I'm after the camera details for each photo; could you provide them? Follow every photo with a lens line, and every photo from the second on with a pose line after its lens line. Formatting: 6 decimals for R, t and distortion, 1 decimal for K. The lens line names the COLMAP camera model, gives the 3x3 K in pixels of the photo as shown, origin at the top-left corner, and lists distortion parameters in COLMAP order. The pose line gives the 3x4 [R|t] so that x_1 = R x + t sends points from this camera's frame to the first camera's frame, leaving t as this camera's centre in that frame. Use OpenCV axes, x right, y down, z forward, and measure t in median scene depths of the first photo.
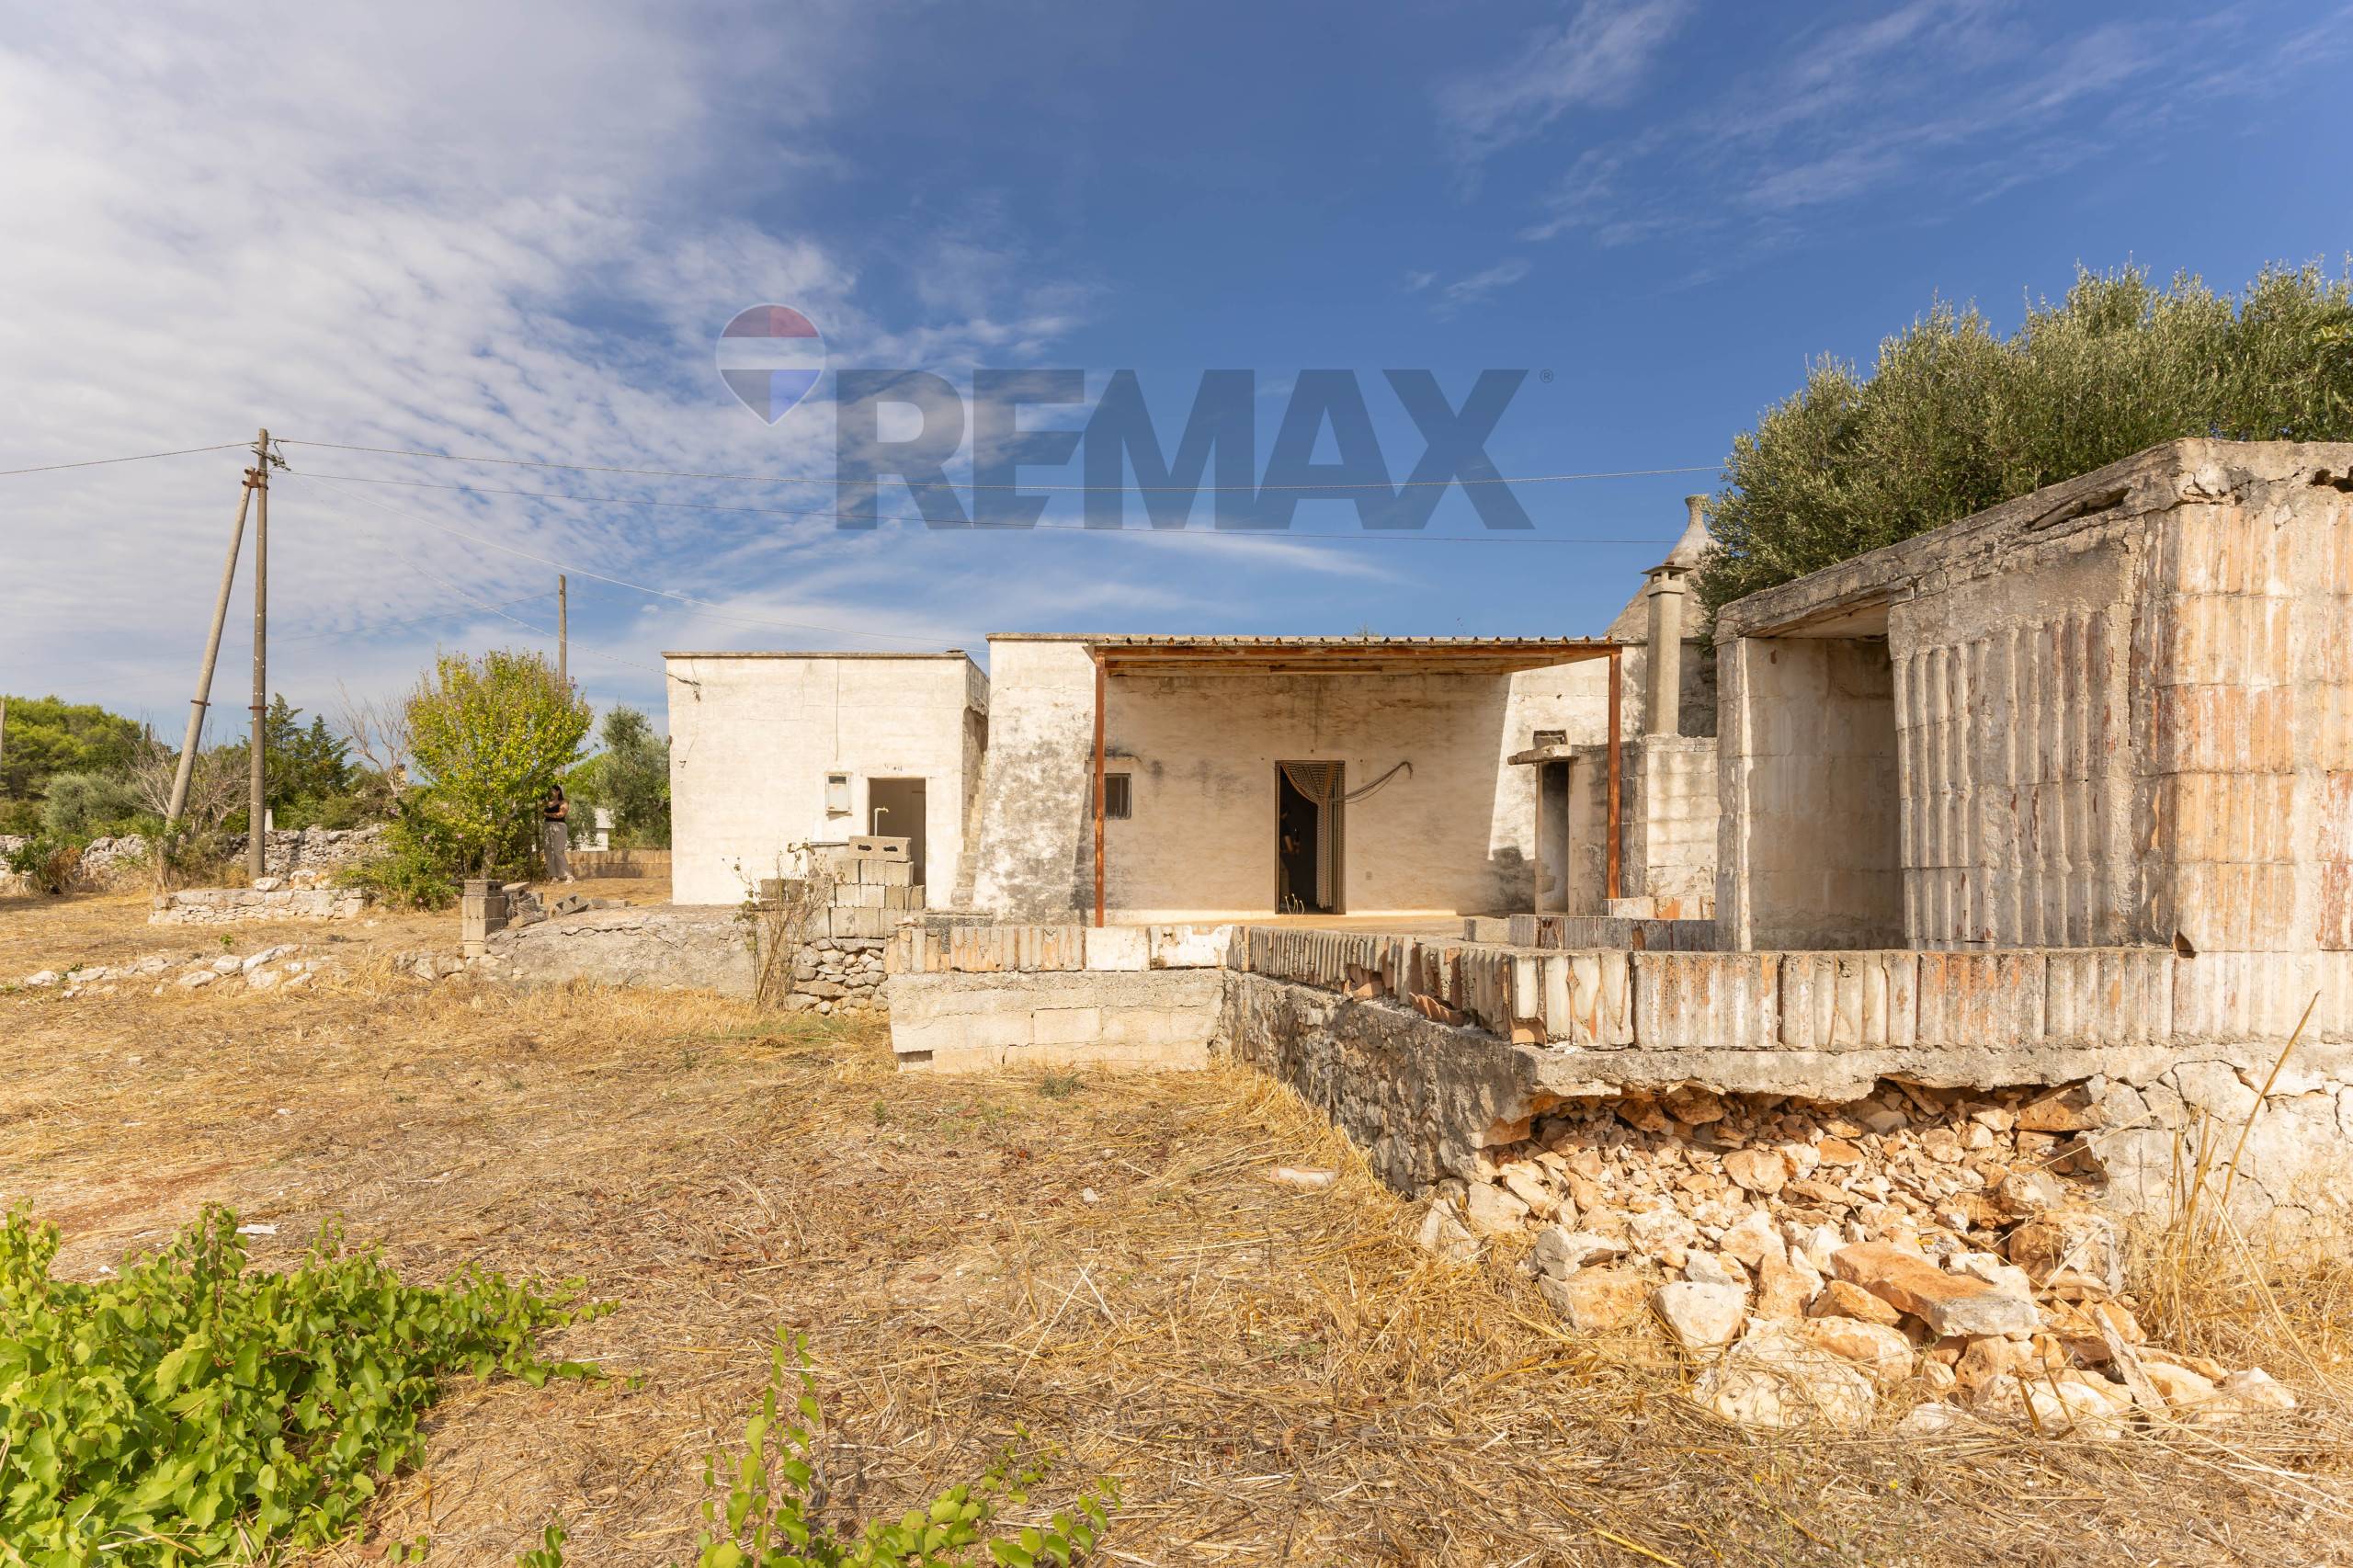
lens RADIAL K [[1150.9, 0, 1171.8], [0, 1150.9, 861.6], [0, 0, 1]] dist [0.003848, -0.000858]
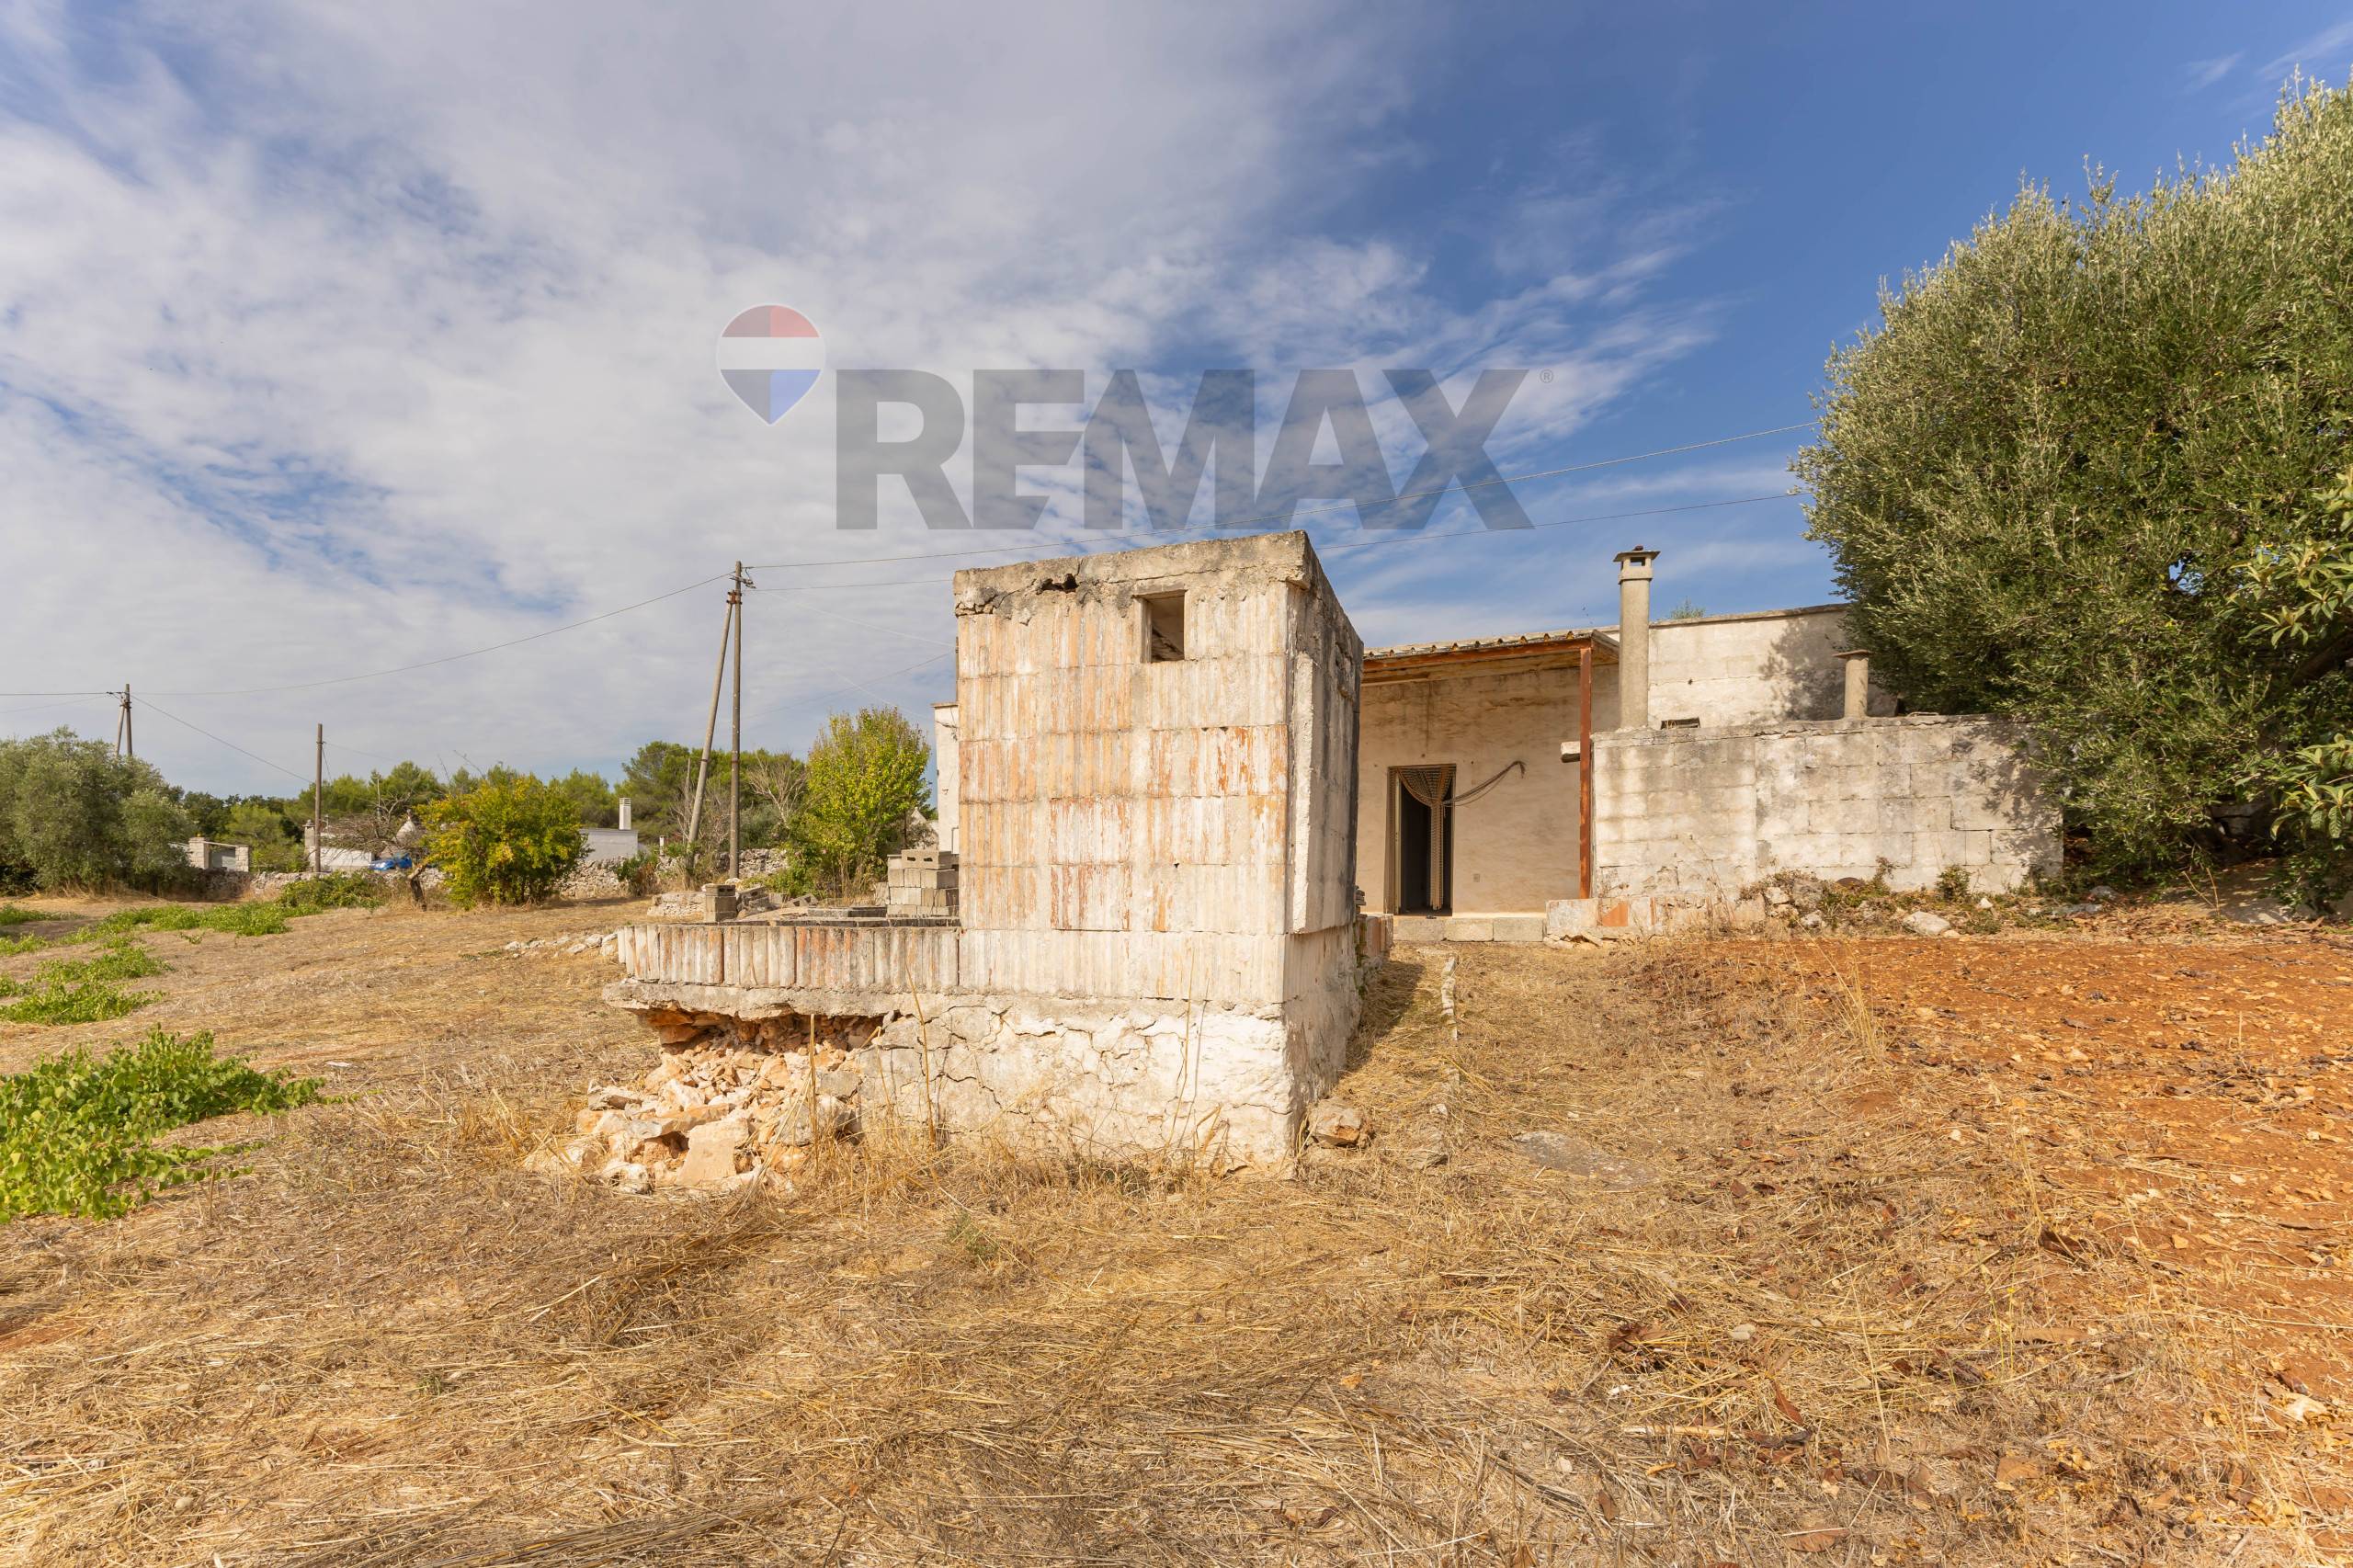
lens RADIAL K [[1211.1, 0, 1180.5], [0, 1211.1, 864.7], [0, 0, 1]] dist [0.001286, 0.000228]
pose [[0.885237, -0.013119, -0.464955, 0.428448], [0.012680, 0.999911, -0.004070, 0.001757], [0.464967, -0.002293, 0.885325, -0.047540]]
